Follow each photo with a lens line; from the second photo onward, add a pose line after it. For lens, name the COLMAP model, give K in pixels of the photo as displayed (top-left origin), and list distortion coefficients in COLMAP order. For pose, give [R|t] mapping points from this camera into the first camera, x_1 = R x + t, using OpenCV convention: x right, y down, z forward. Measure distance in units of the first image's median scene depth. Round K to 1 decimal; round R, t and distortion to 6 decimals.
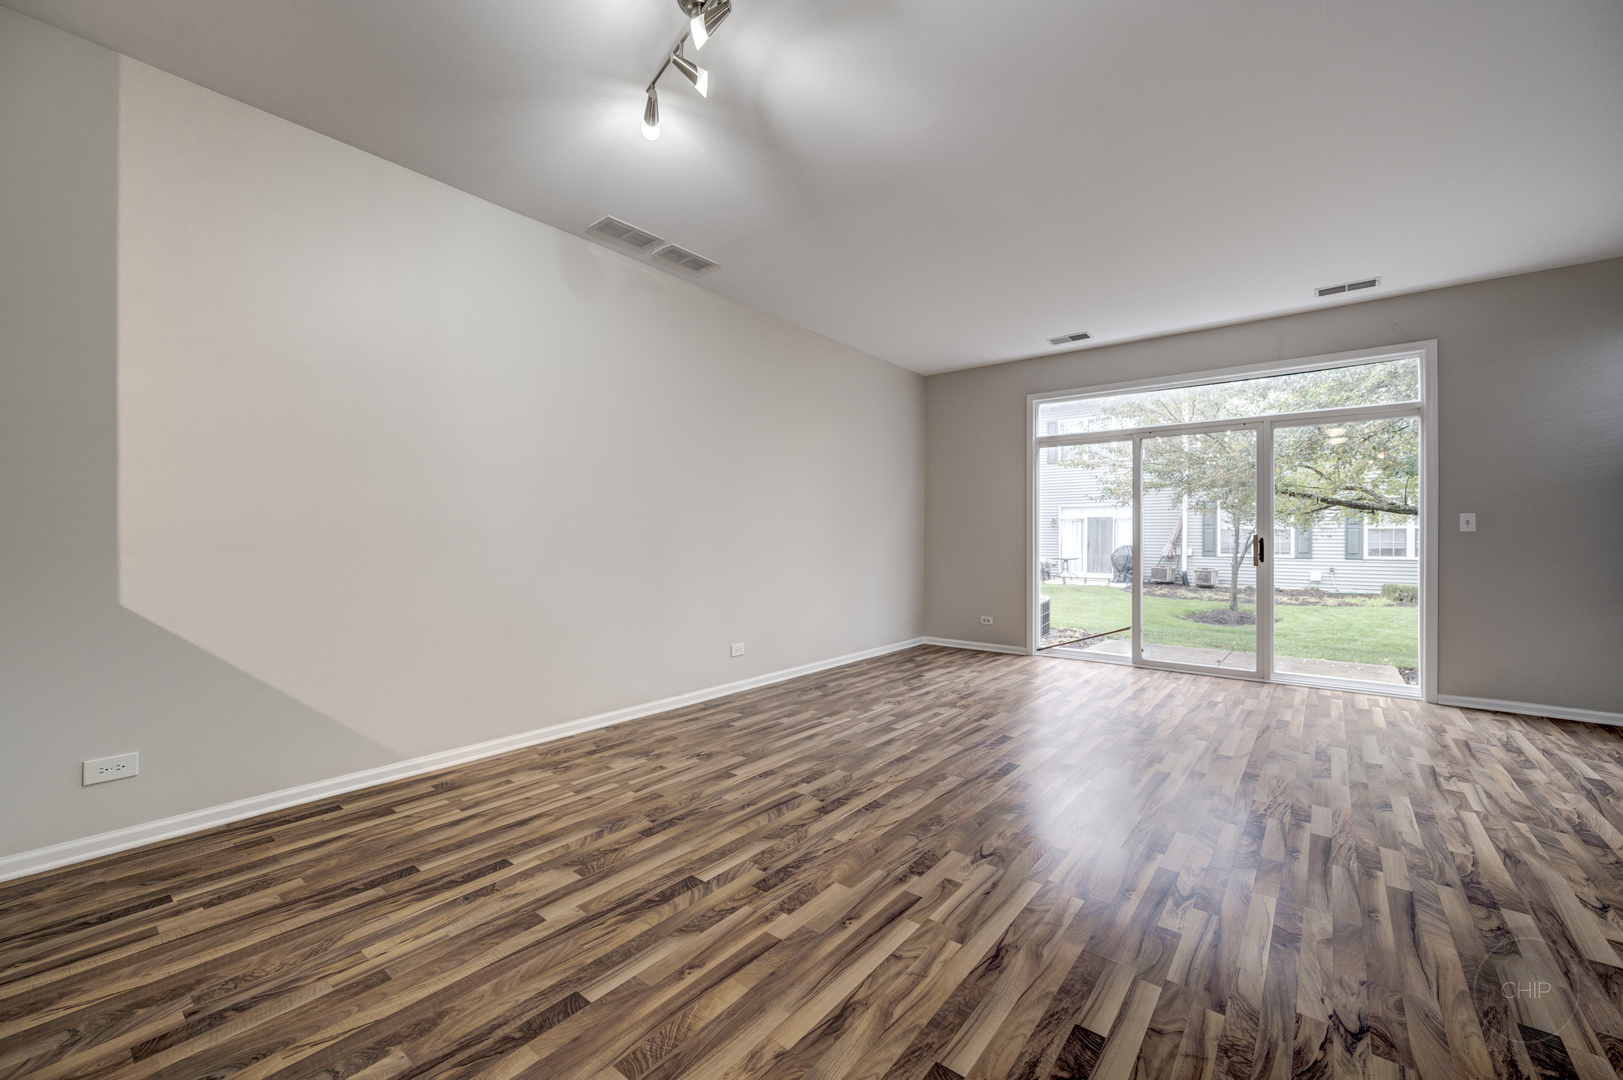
lens RADIAL K [[644.8, 0, 817.5], [0, 644.8, 538.1], [0, 0, 1]] dist [-0.003501, 0.001585]
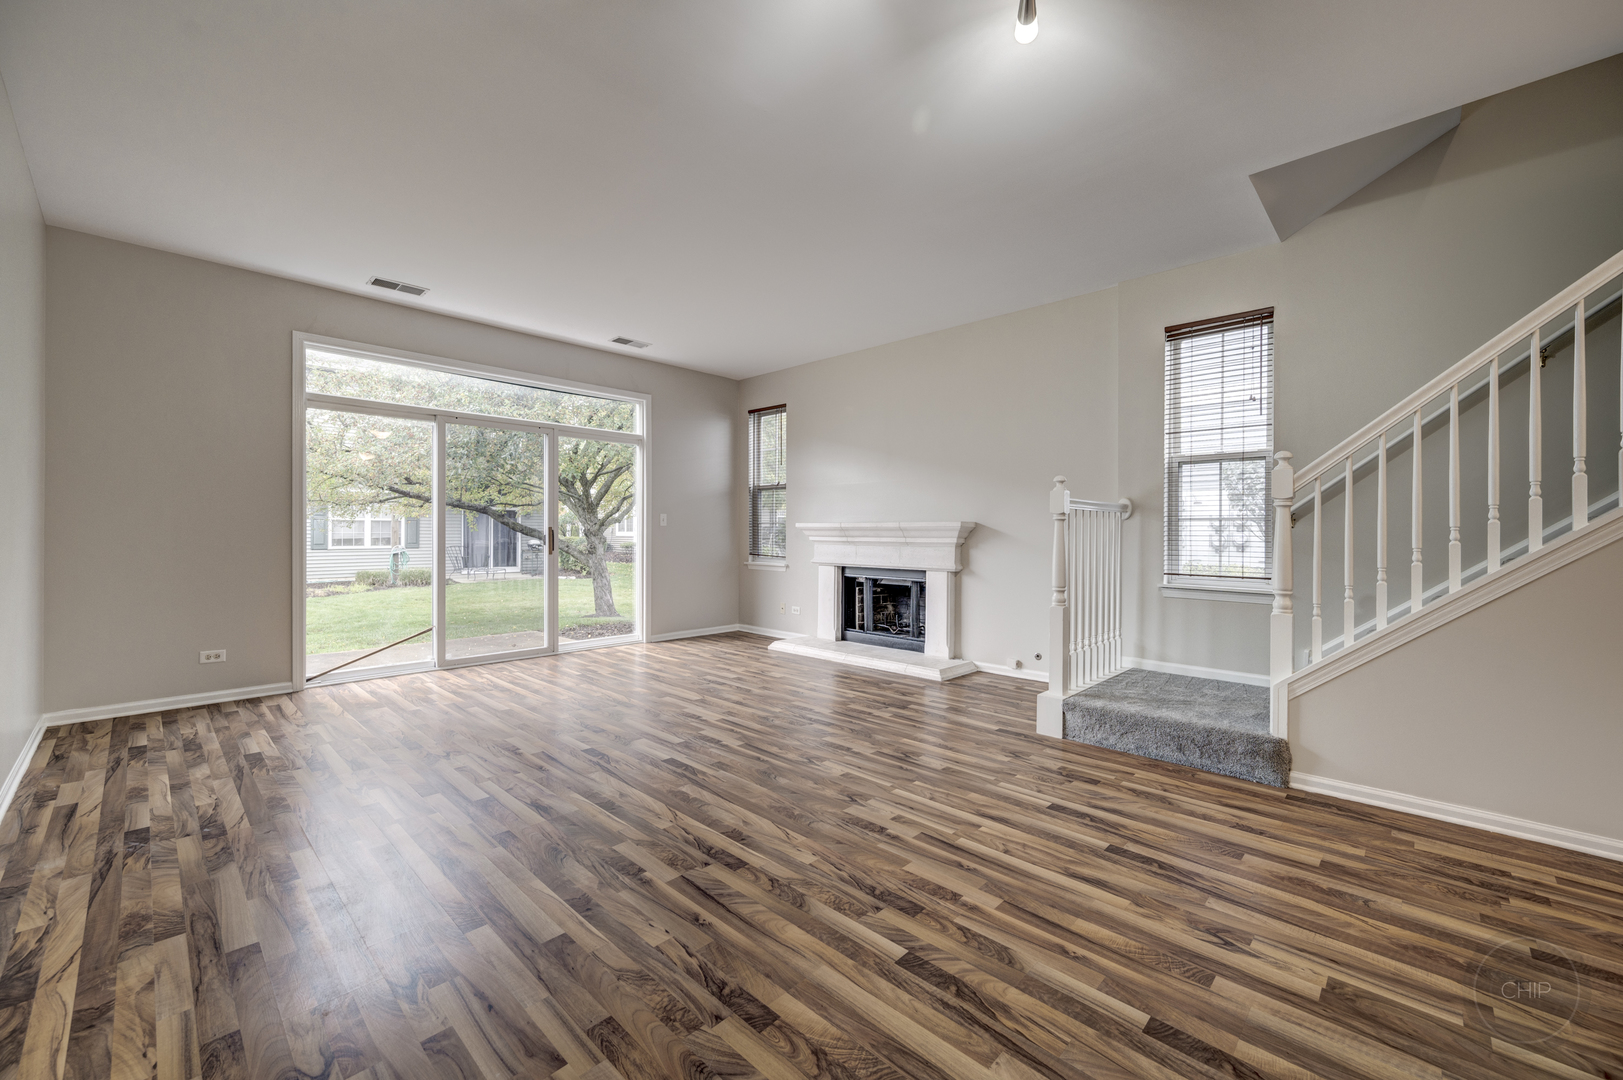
lens RADIAL K [[644.8, 0, 806.4], [0, 644.8, 540.8], [0, 0, 1]] dist [-0.003501, 0.001585]
pose [[0.100157, -0.017657, 0.994815, -0.743439], [-0.002292, 0.999836, 0.017977, -0.004853], [-0.994969, -0.004081, 0.100100, 0.781079]]
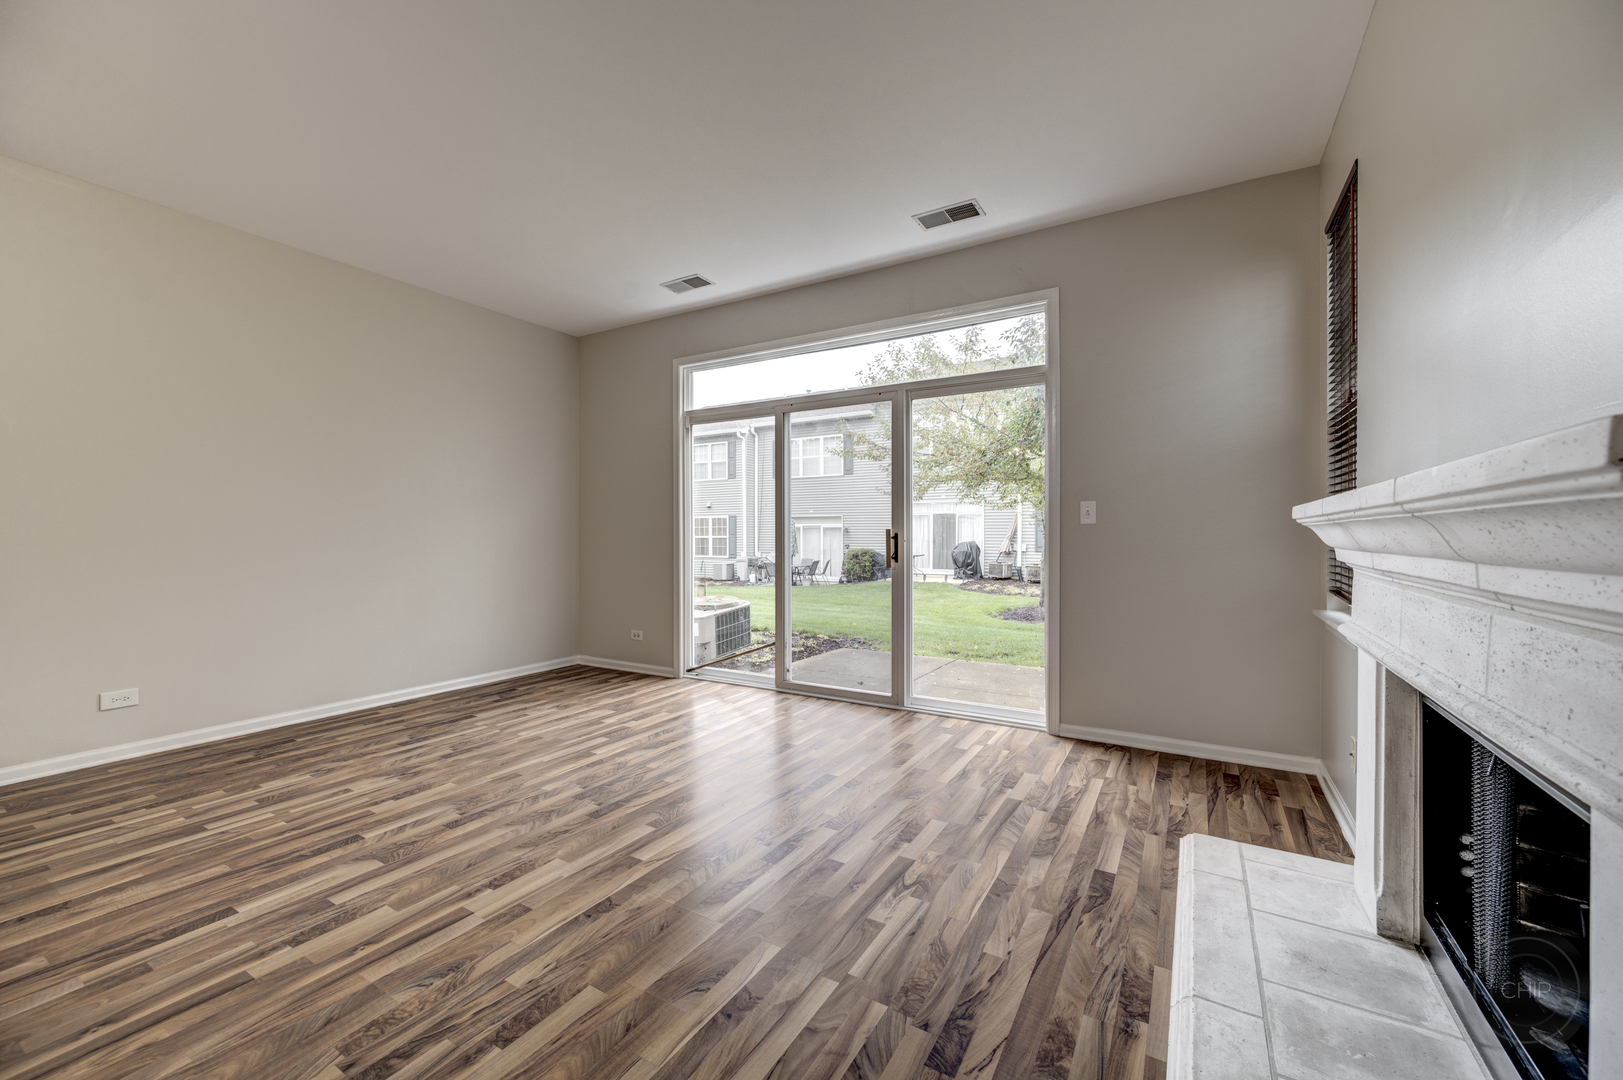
lens RADIAL K [[644.8, 0, 819.6], [0, 644.8, 532.9], [0, 0, 1]] dist [-0.003501, 0.001585]
pose [[0.989811, -0.002475, 0.142363, 0.863238], [0.002912, 0.999992, -0.002861, 0.004560], [-0.142355, 0.003246, 0.989810, 0.376329]]
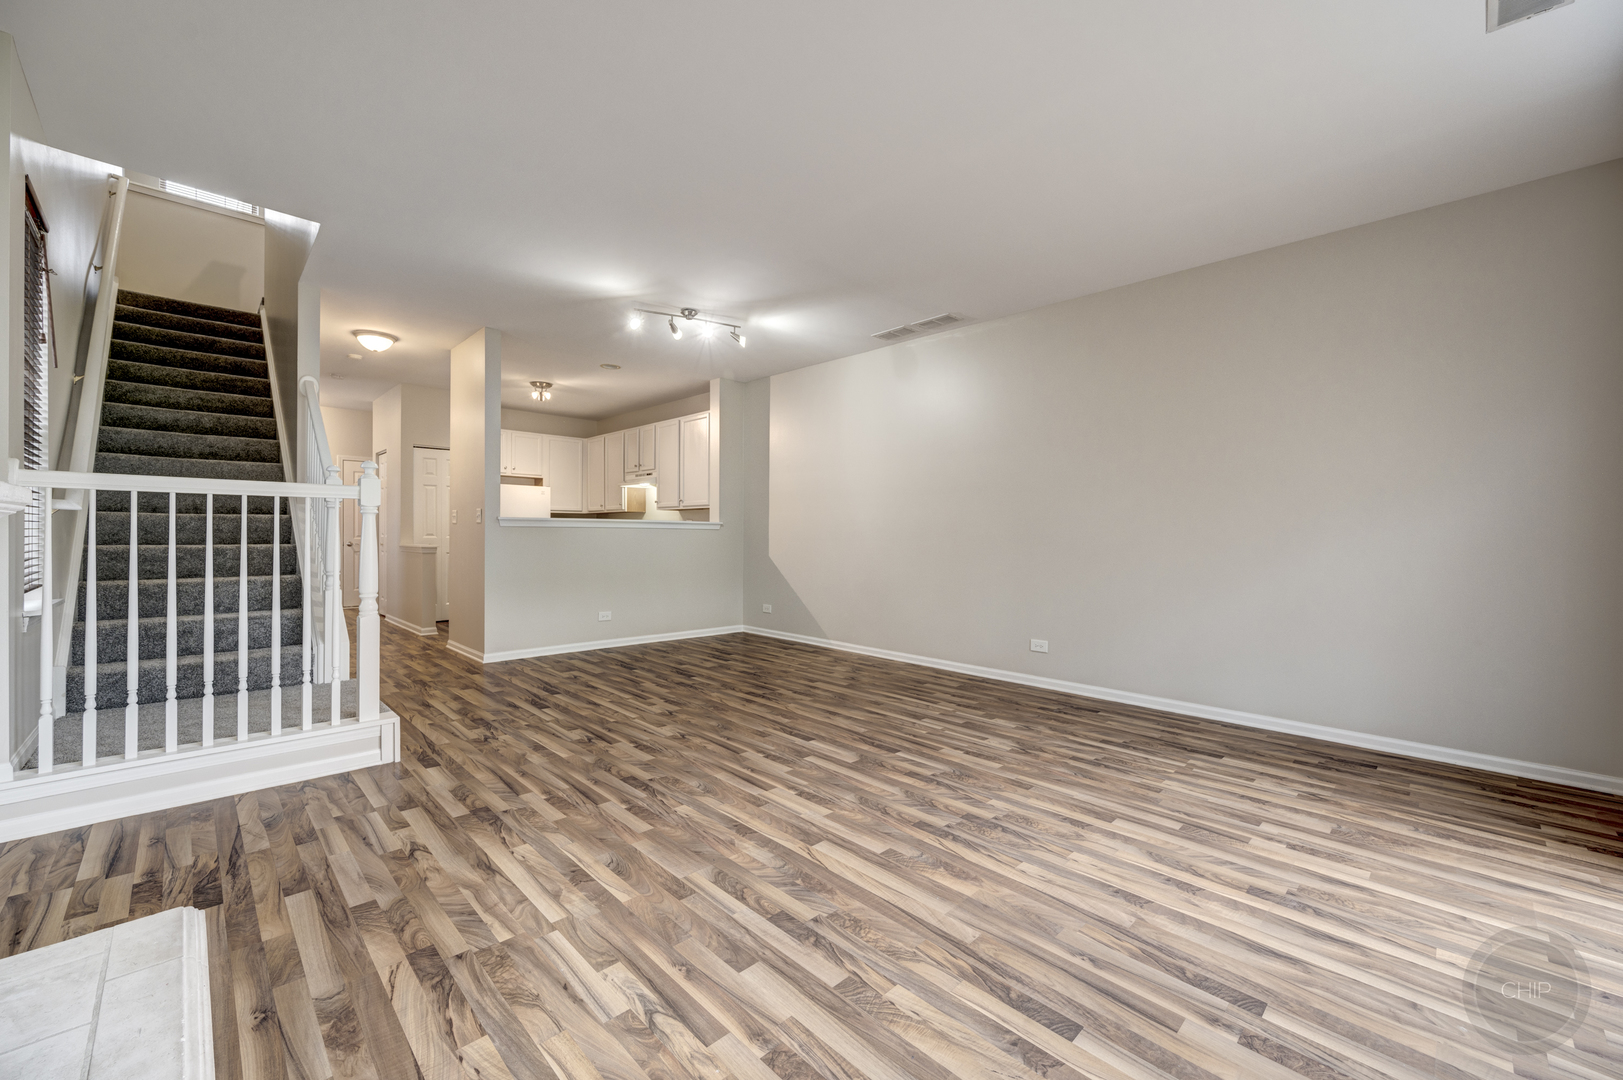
lens RADIAL K [[644.8, 0, 805.0], [0, 644.8, 536.0], [0, 0, 1]] dist [-0.003501, 0.001585]
pose [[-0.127371, 0.001696, -0.991854, 1.580712], [-0.011463, 0.999929, 0.003181, 0.000571], [0.991789, 0.011775, -0.127343, 1.276640]]
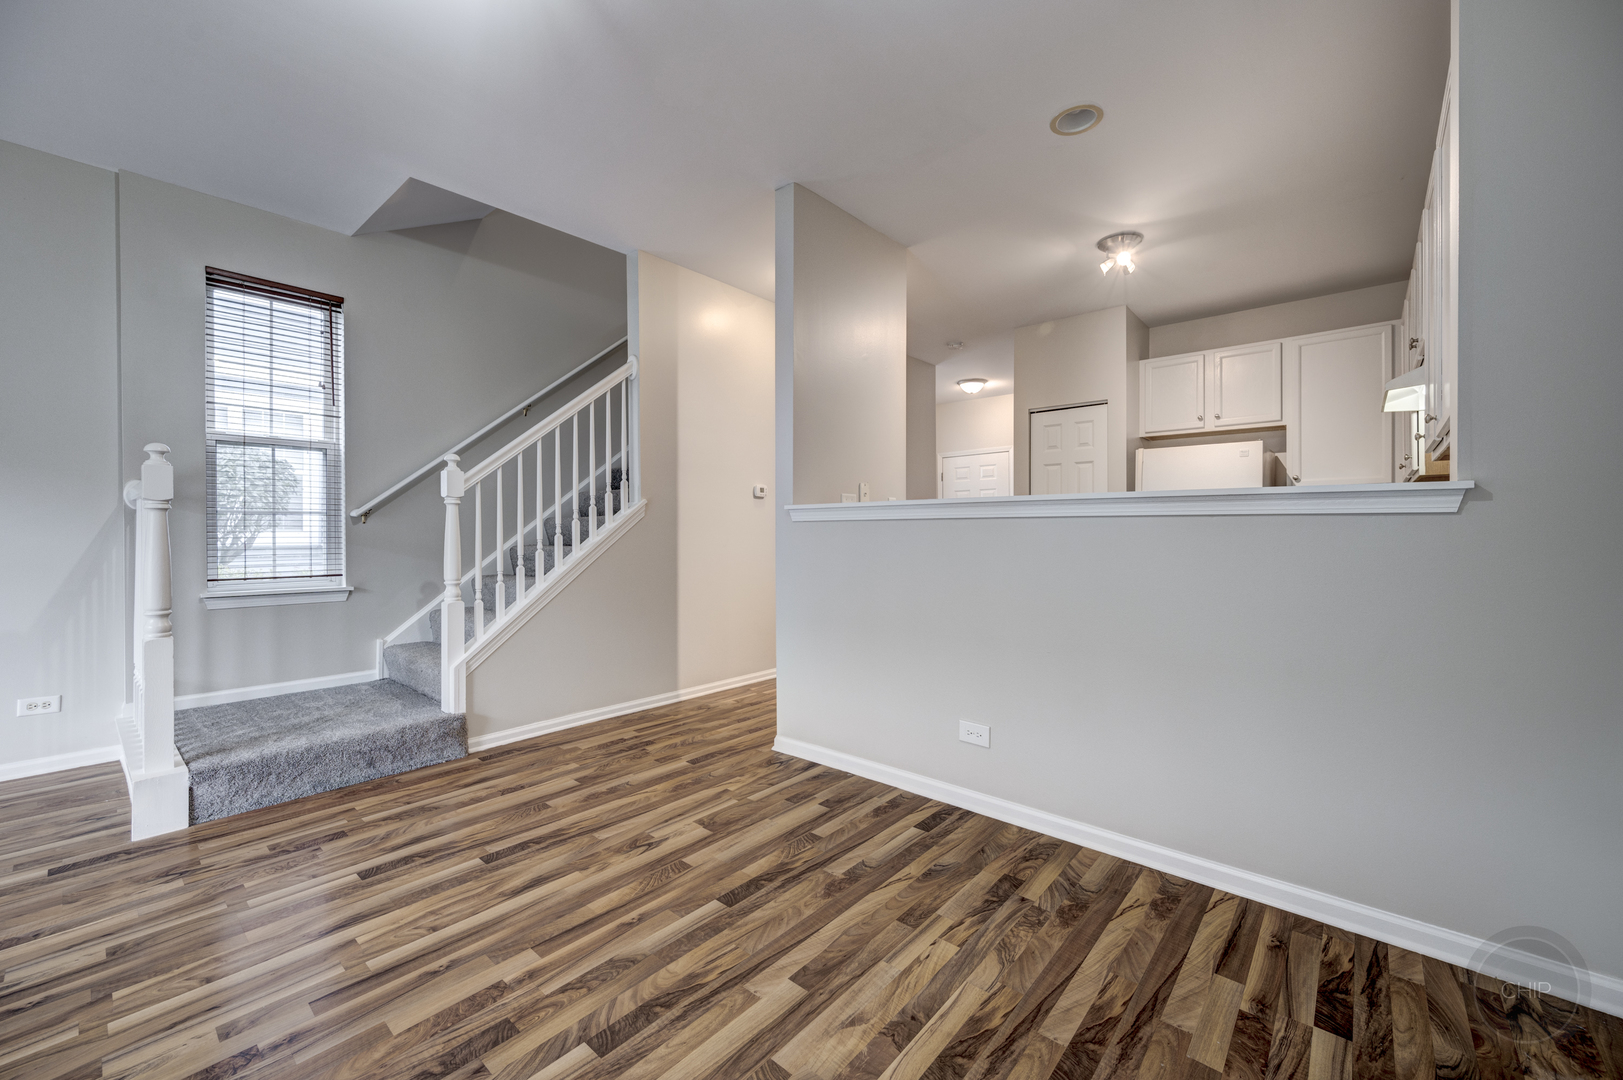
lens RADIAL K [[644.8, 0, 817.6], [0, 644.8, 534.6], [0, 0, 1]] dist [-0.003501, 0.001585]
pose [[-0.999321, -0.003597, 0.036679, -0.325961], [-0.003339, 0.999969, 0.007090, 0.002346], [-0.036704, 0.006963, -0.999302, 1.229292]]
